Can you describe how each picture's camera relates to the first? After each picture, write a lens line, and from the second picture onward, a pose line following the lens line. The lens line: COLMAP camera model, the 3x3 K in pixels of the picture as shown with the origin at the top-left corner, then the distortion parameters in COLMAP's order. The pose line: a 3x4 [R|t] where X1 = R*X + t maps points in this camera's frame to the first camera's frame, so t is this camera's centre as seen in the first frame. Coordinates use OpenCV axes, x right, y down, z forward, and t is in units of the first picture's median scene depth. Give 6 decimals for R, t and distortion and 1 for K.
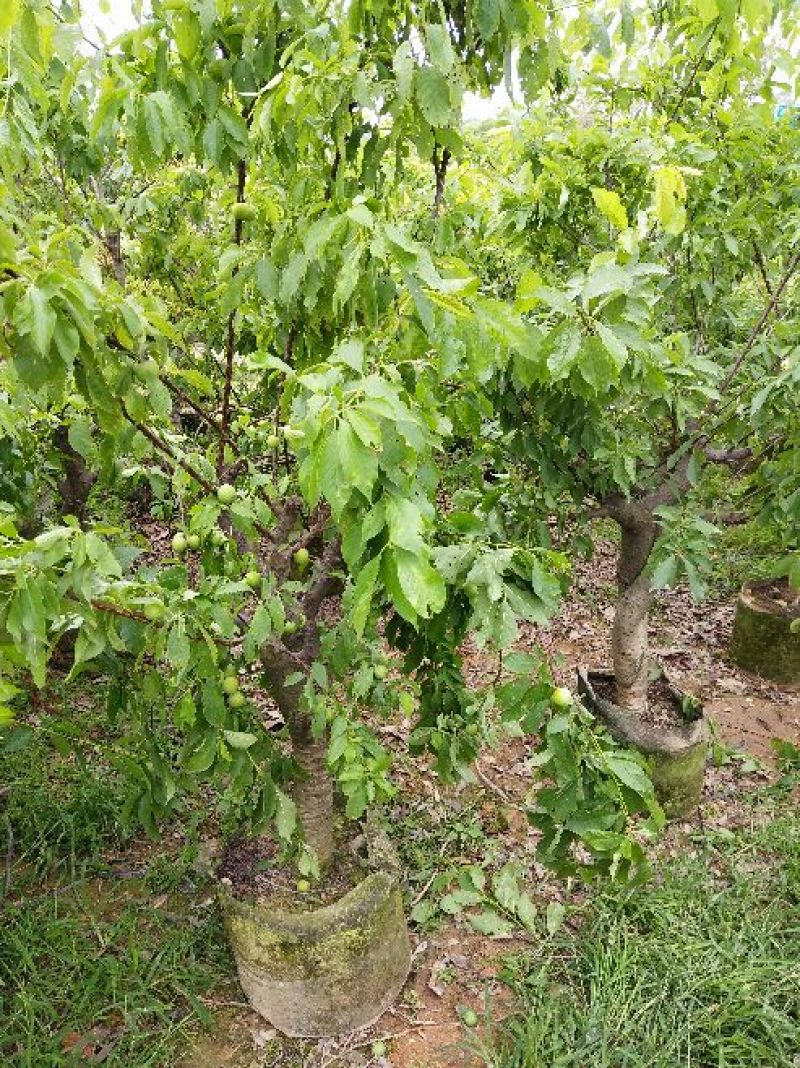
lens RADIAL K [[740.6, 0, 400.0], [0, 740.6, 534.0], [0, 0, 1]] dist [0.001817, -0.066559]
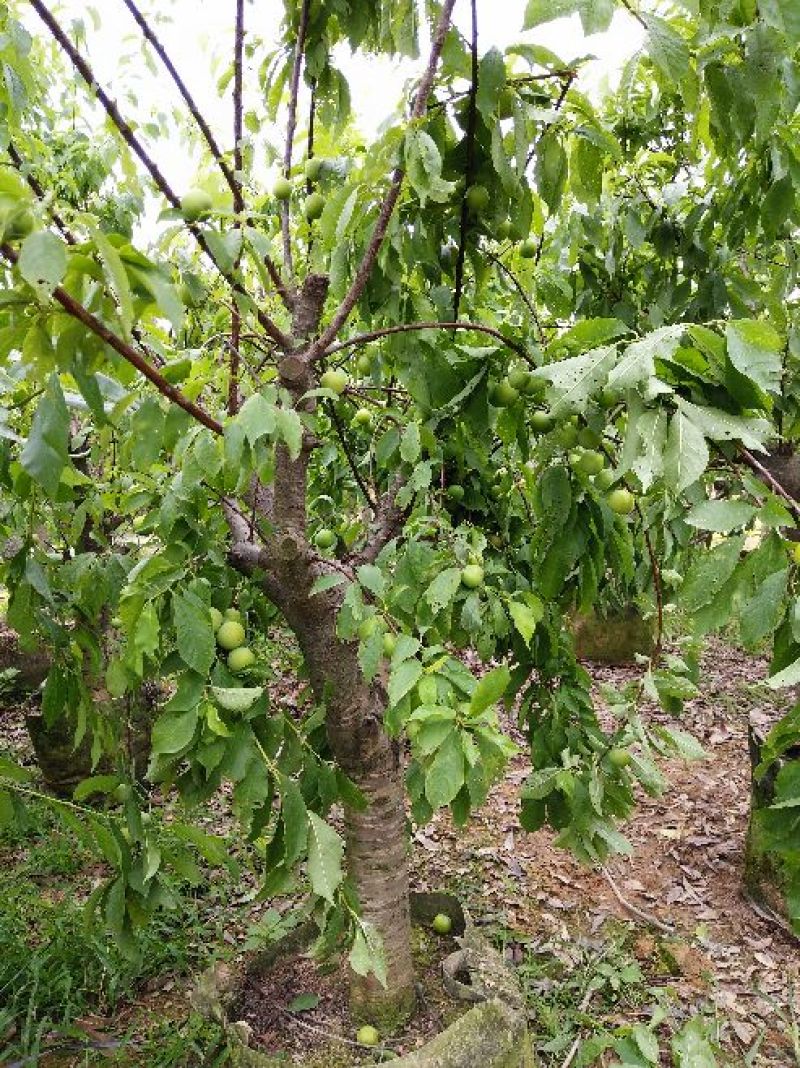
lens RADIAL K [[792.0, 0, 394.9], [0, 792.0, 535.7], [0, 0, 1]] dist [0.042925, -0.088983]
pose [[0.993552, -0.069965, -0.089212, -0.019740], [0.048798, 0.974158, -0.220532, 0.201442], [0.102336, 0.214757, 0.971291, 0.253156]]
